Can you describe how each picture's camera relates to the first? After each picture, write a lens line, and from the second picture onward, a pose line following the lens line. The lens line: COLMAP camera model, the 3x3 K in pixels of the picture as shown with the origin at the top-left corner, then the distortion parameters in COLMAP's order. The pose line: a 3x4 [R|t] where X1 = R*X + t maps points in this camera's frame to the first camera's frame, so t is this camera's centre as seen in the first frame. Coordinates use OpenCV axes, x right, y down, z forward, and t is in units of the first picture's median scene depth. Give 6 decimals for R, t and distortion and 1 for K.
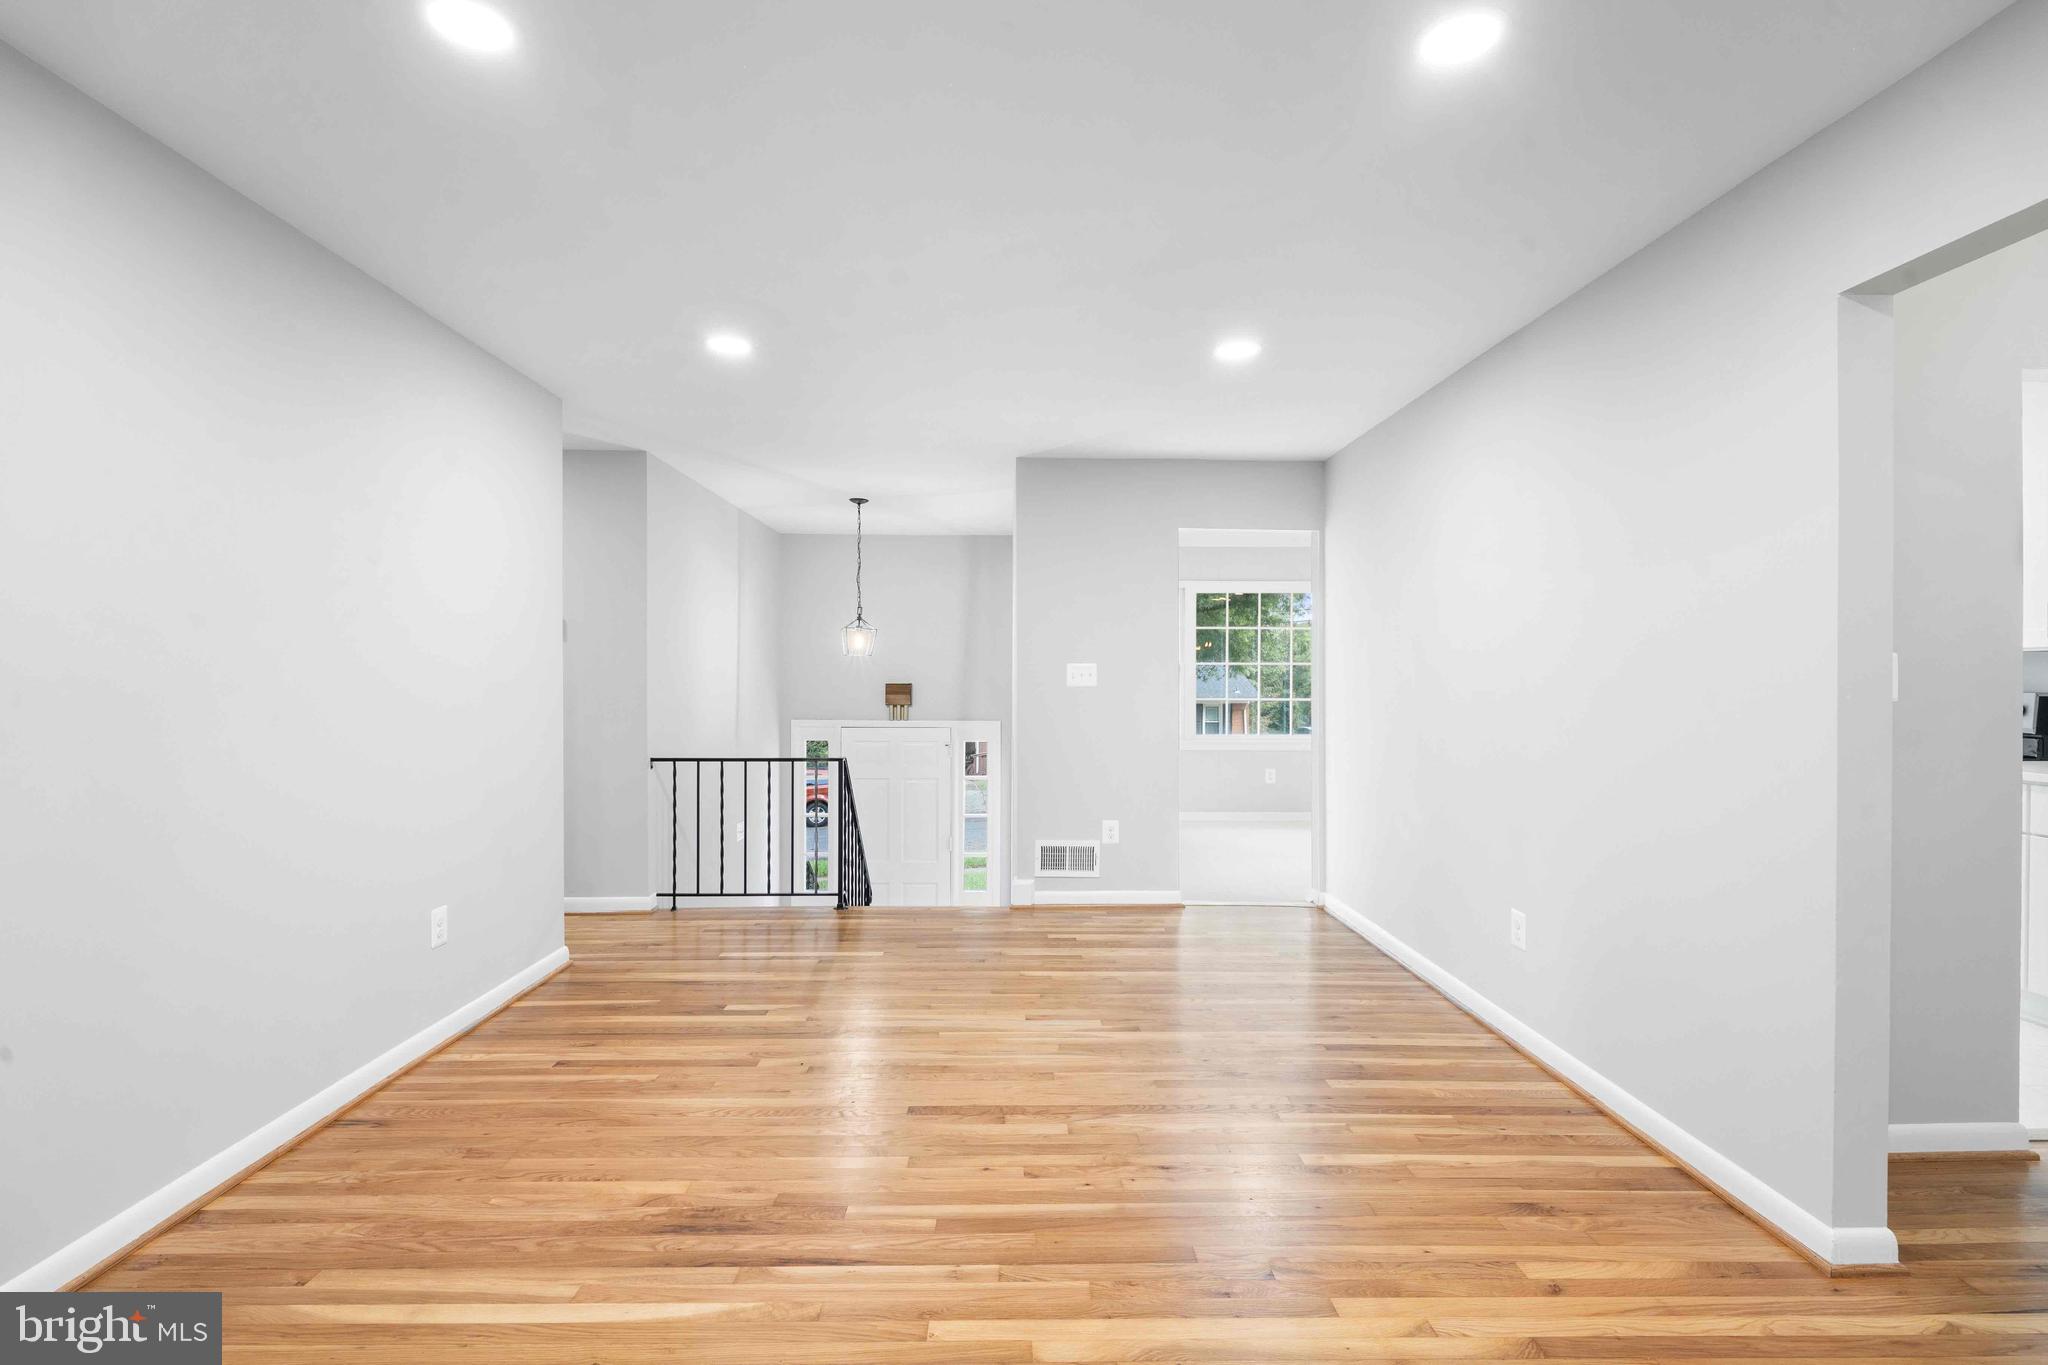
lens RADIAL K [[953.5, 0, 1019.6], [0, 953.5, 670.6], [0, 0, 1]] dist [0.002685, -0.003780]
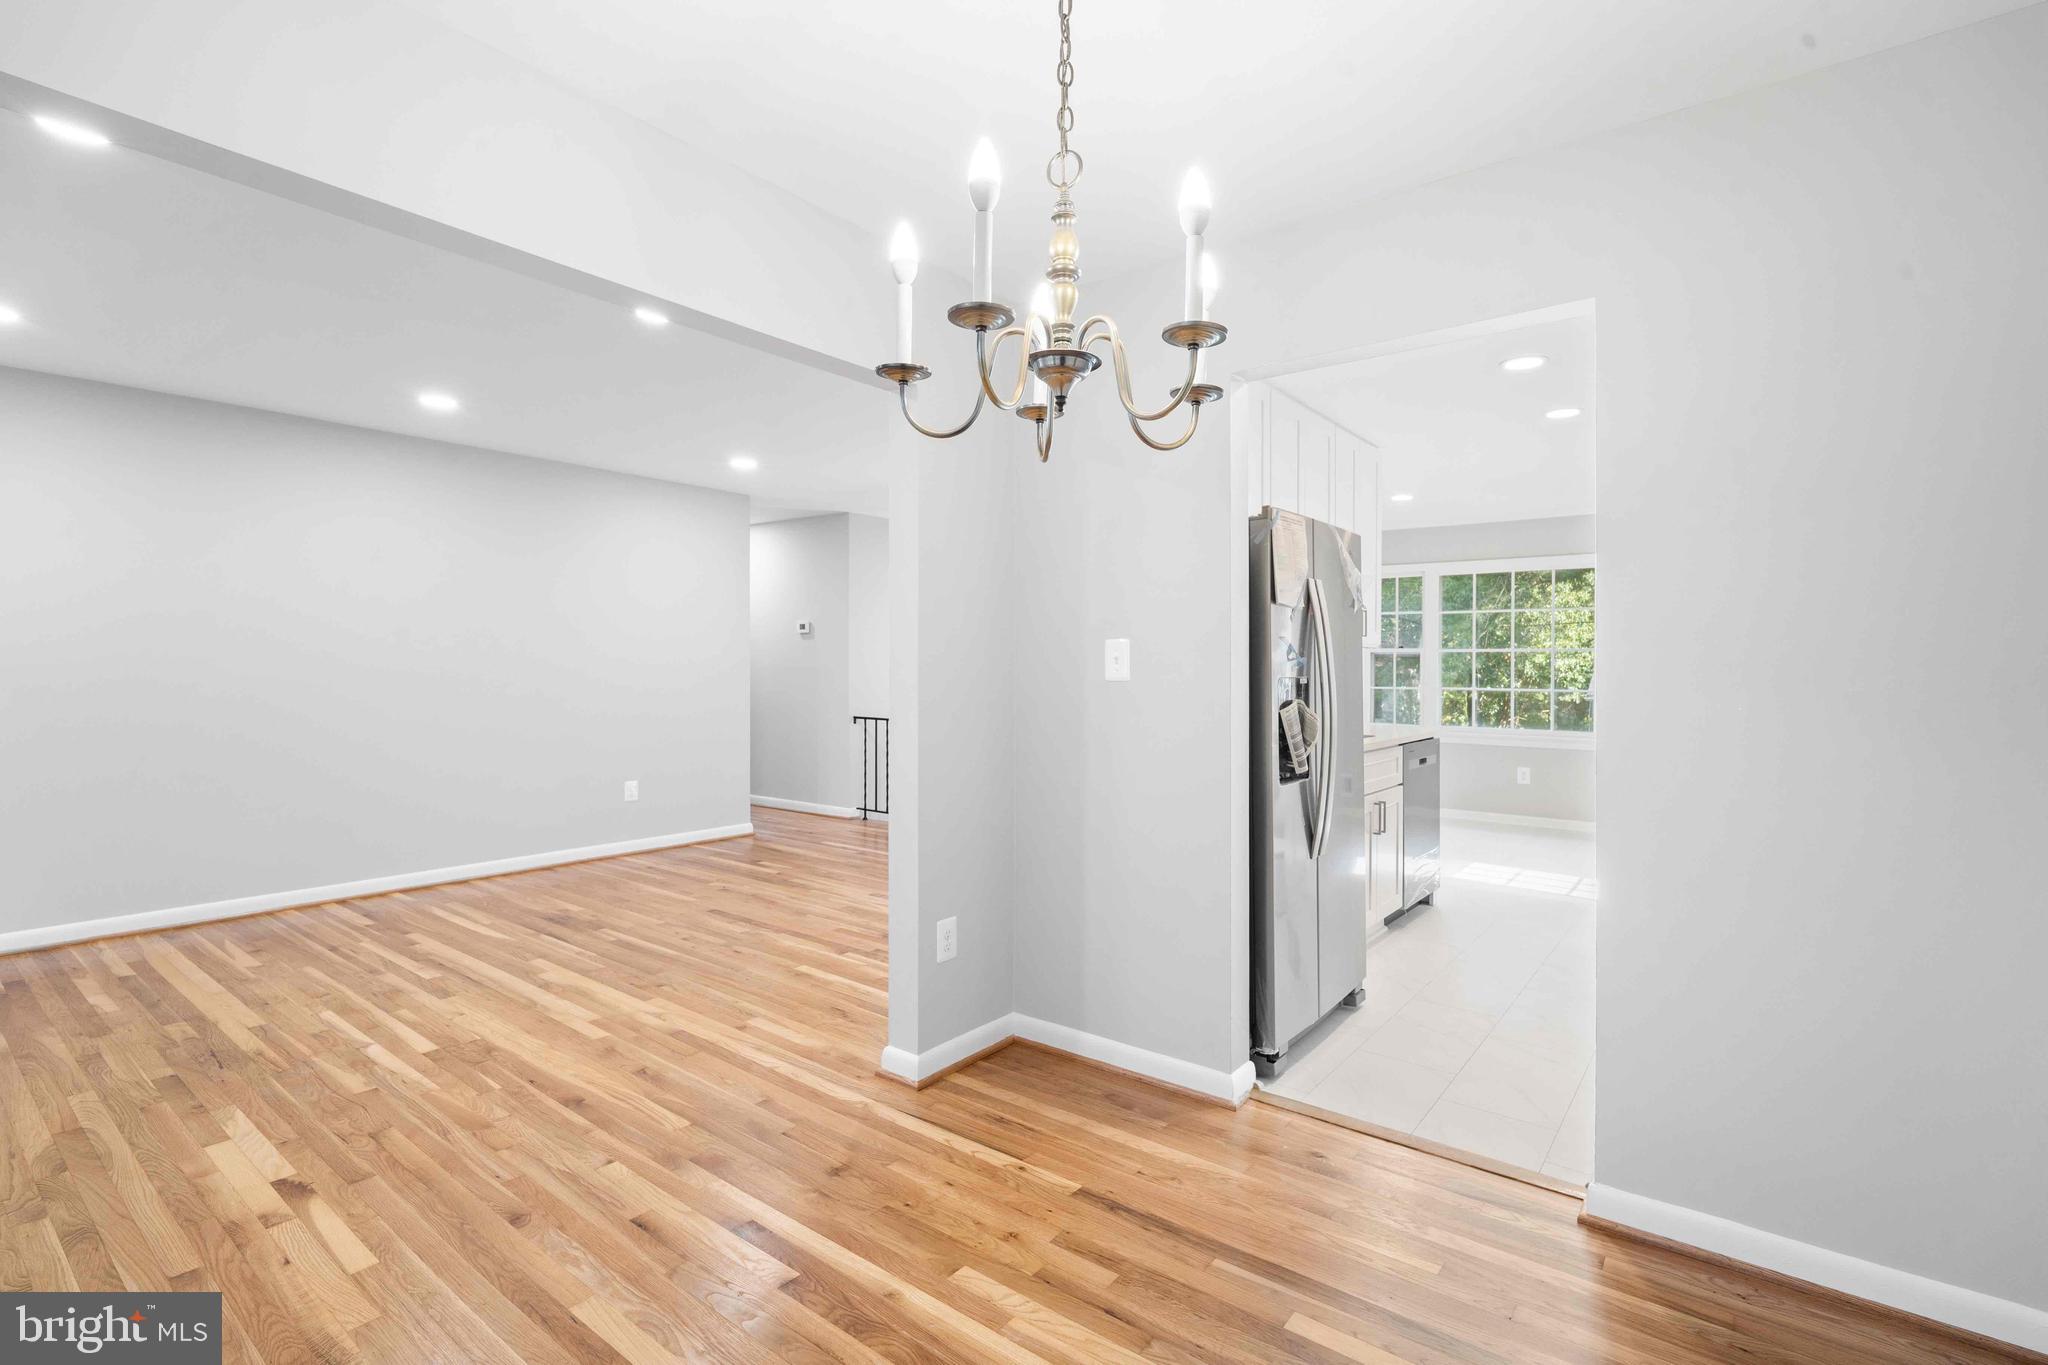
lens RADIAL K [[953.5, 0, 1022.8], [0, 953.5, 678.3], [0, 0, 1]] dist [0.002685, -0.003780]
pose [[0.773150, 0.010802, -0.634131, 1.417051], [0.001737, 0.999815, 0.019148, 0.005029], [0.634221, -0.015905, 0.772988, 0.020688]]
